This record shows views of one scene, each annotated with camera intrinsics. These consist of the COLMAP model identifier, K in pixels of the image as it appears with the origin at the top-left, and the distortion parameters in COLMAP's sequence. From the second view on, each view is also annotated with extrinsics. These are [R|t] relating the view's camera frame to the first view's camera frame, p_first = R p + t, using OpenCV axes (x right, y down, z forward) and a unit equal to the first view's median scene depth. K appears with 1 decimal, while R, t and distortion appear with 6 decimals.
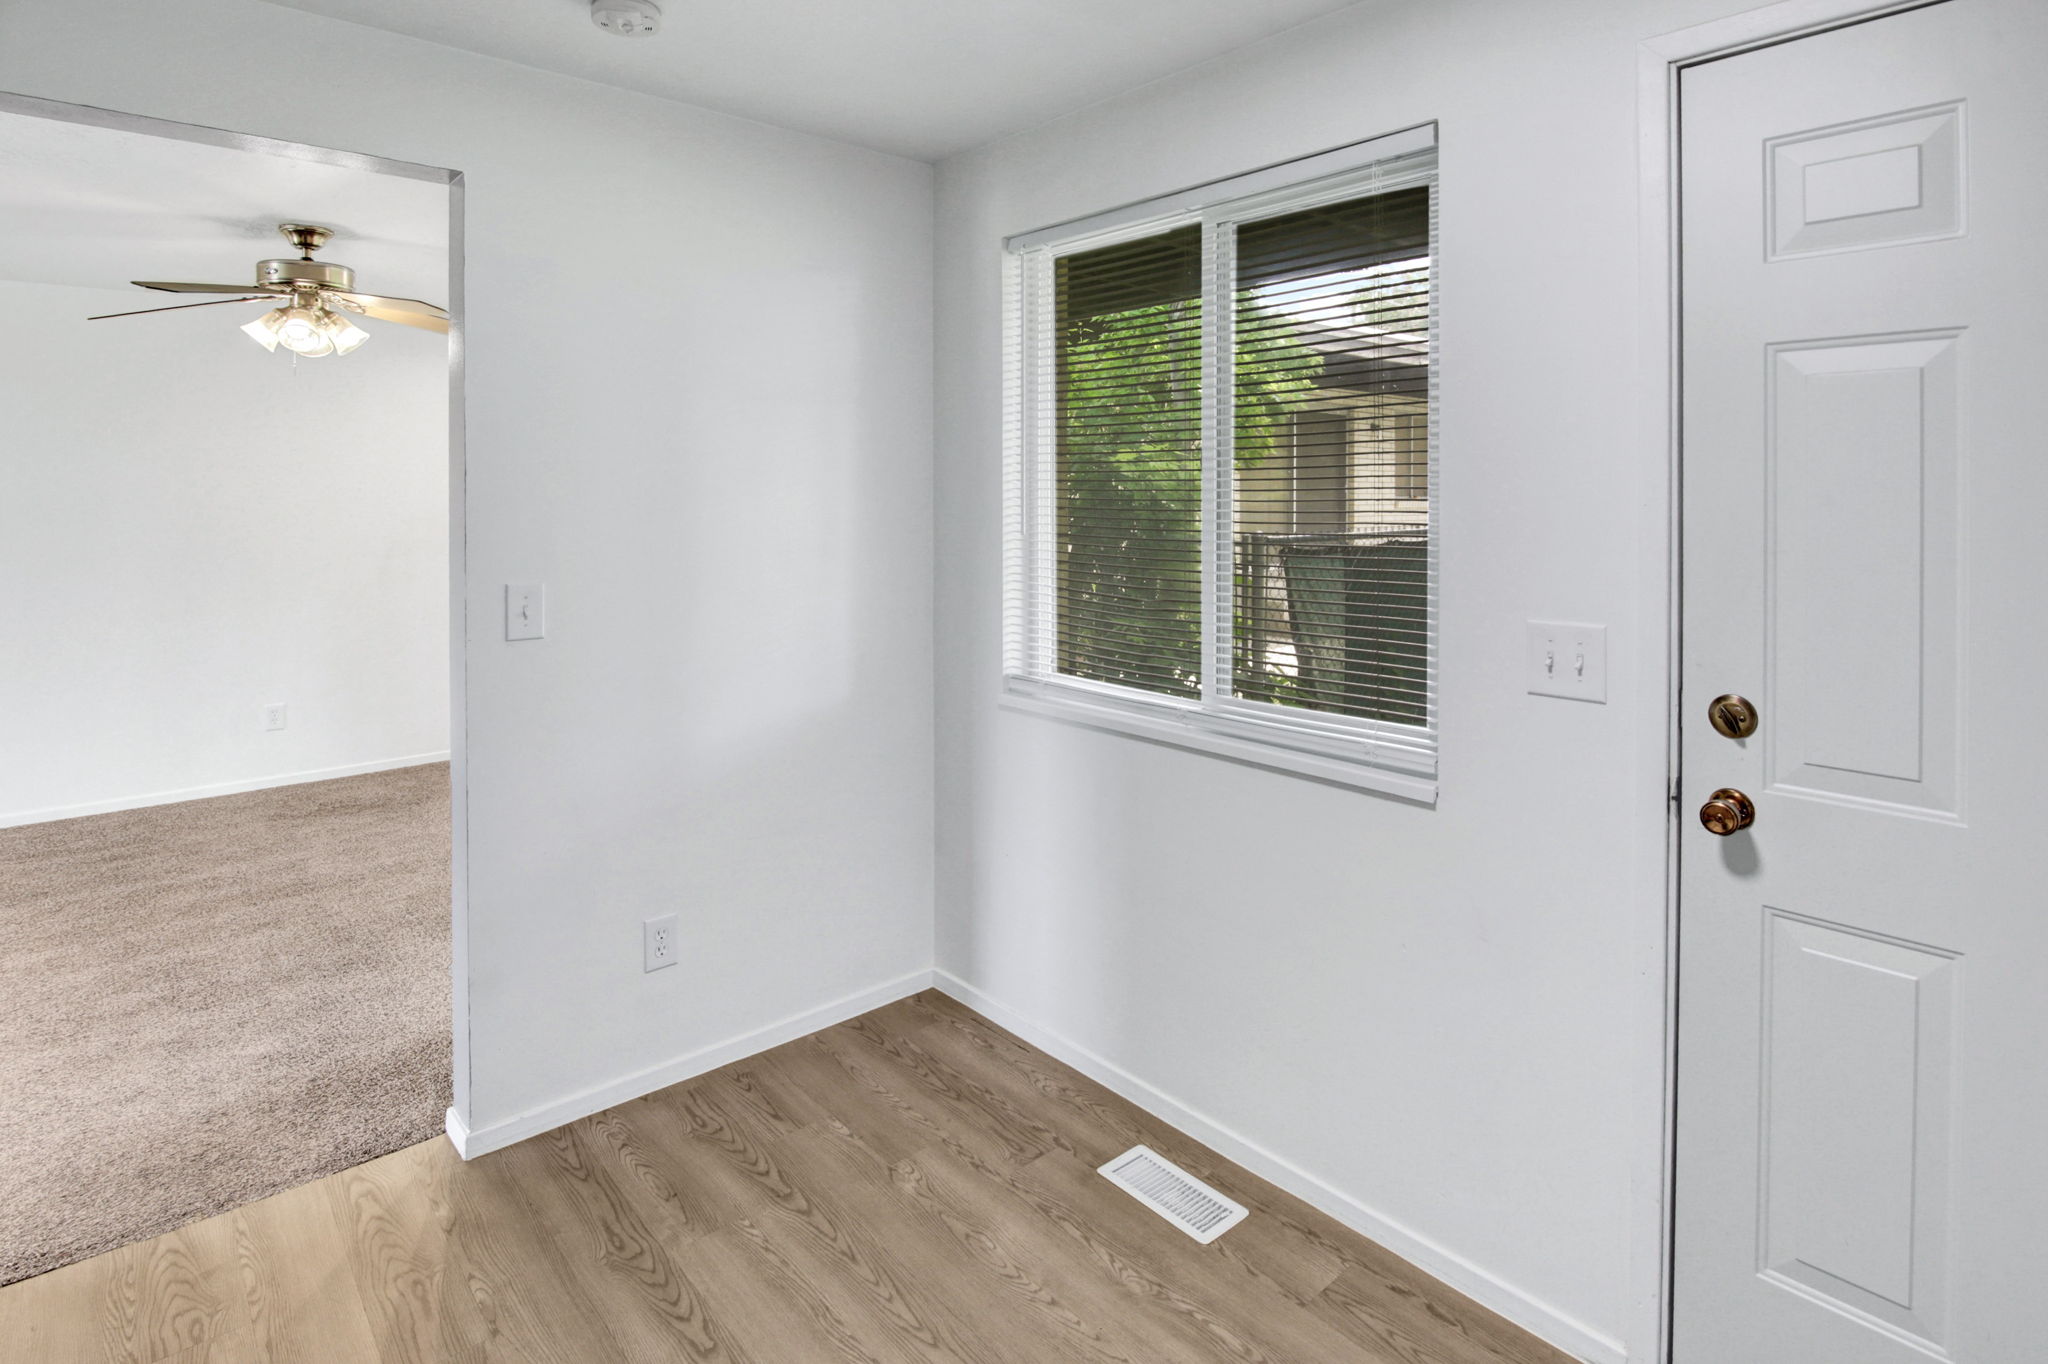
lens RADIAL K [[1079.4, 0, 1037.2], [0, 1079.4, 671.1], [0, 0, 1]] dist [-0.000803, 0.000092]
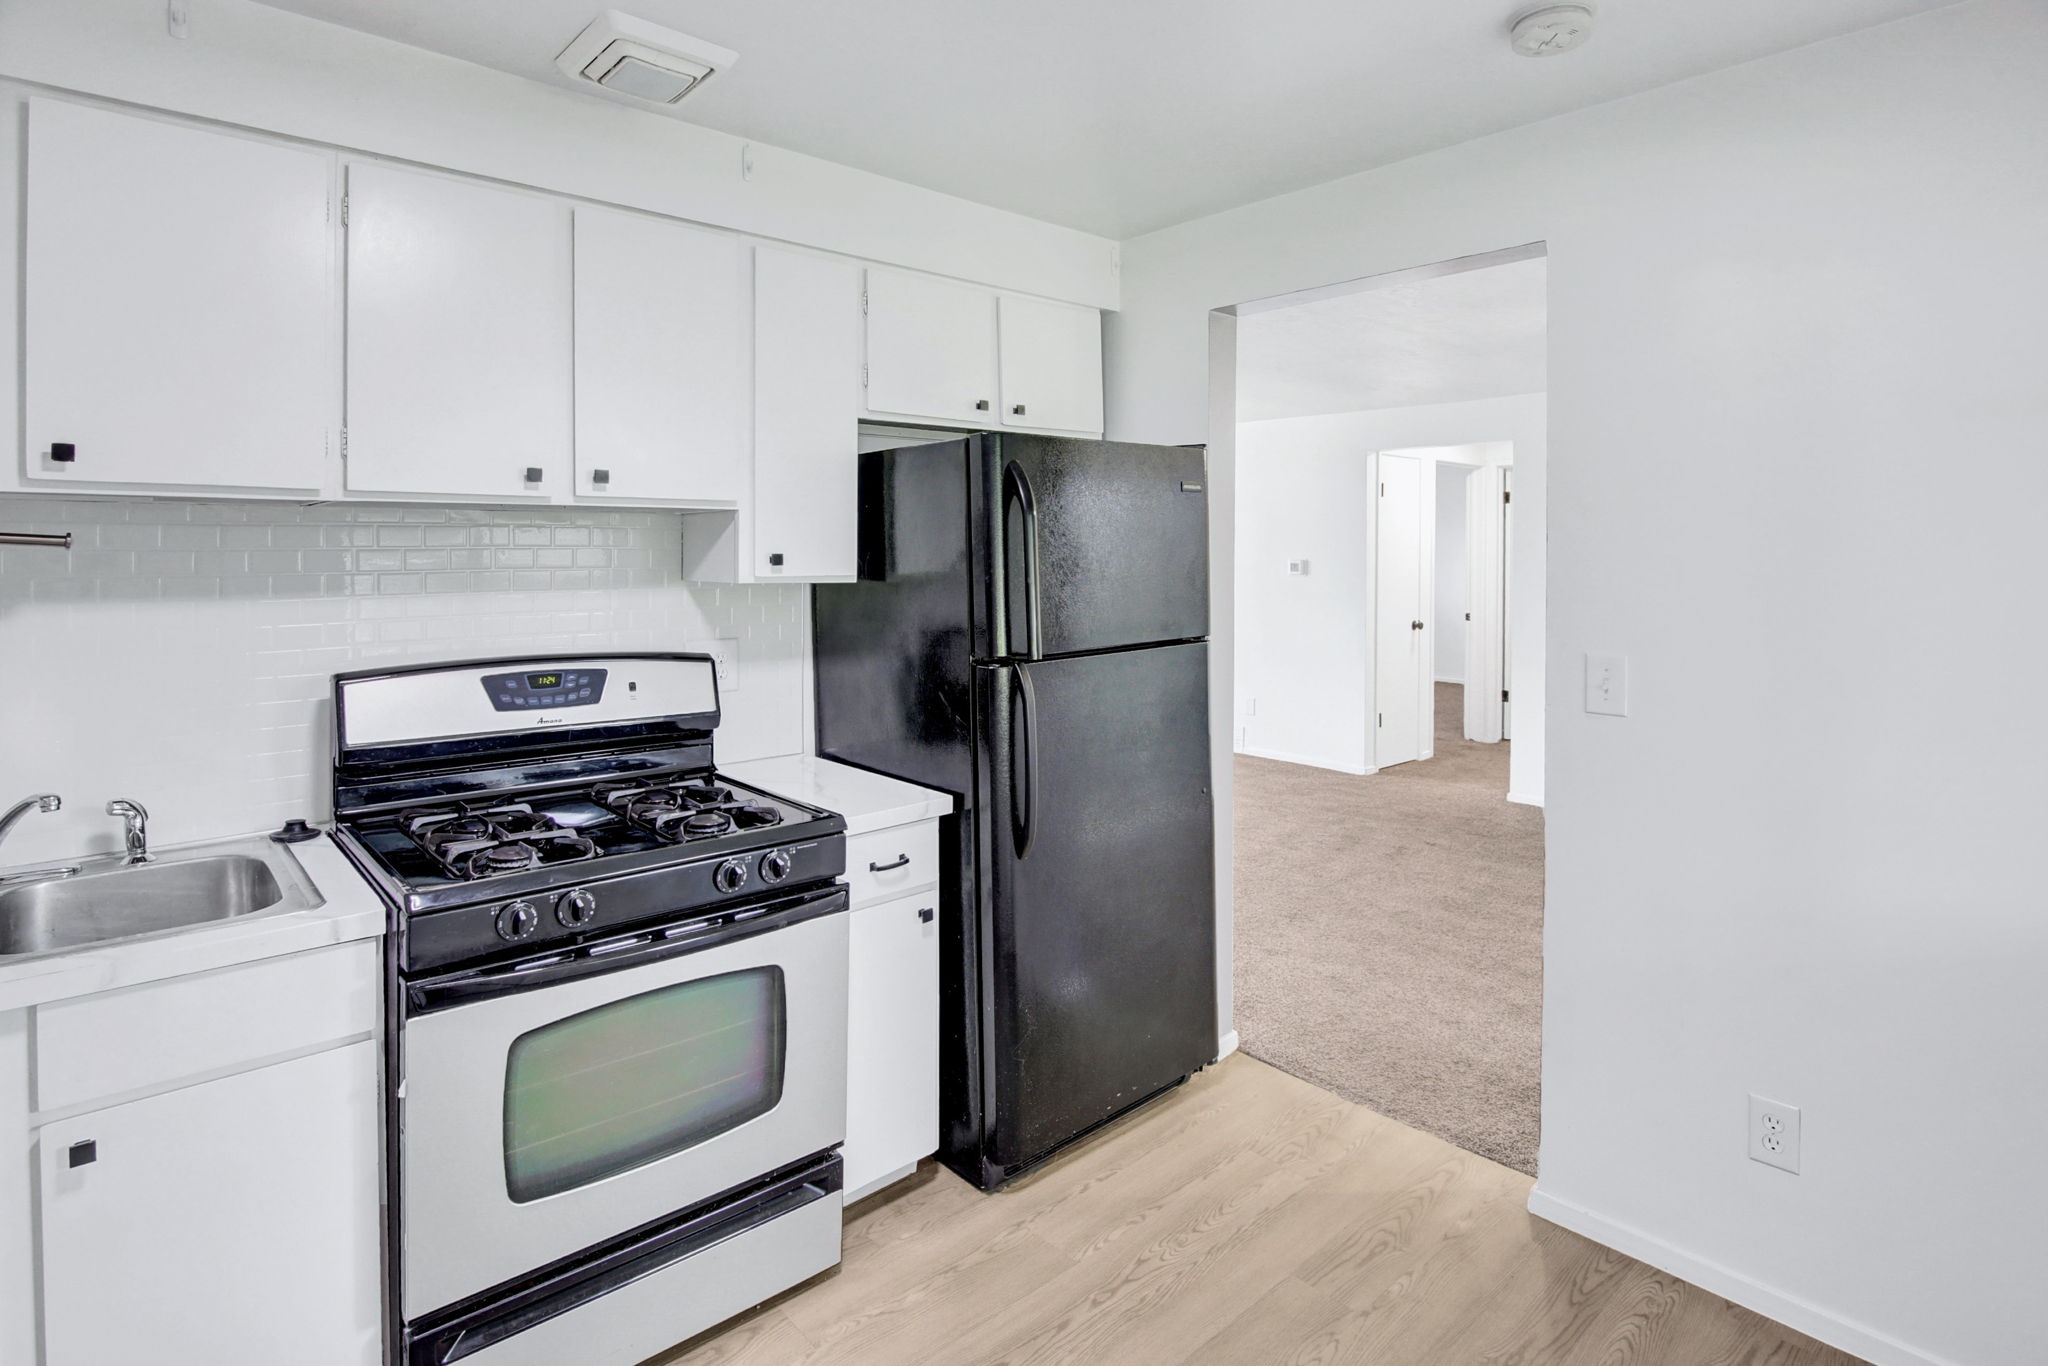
lens RADIAL K [[1048.7, 0, 979.4], [0, 1048.7, 670.7], [0, 0, 1]] dist [-0.004302, -0.000301]
pose [[-0.018152, 0.108110, -0.993973, 0.434736], [-0.152698, 0.982175, 0.109615, -0.081257], [0.988106, 0.153768, -0.001320, 0.440230]]
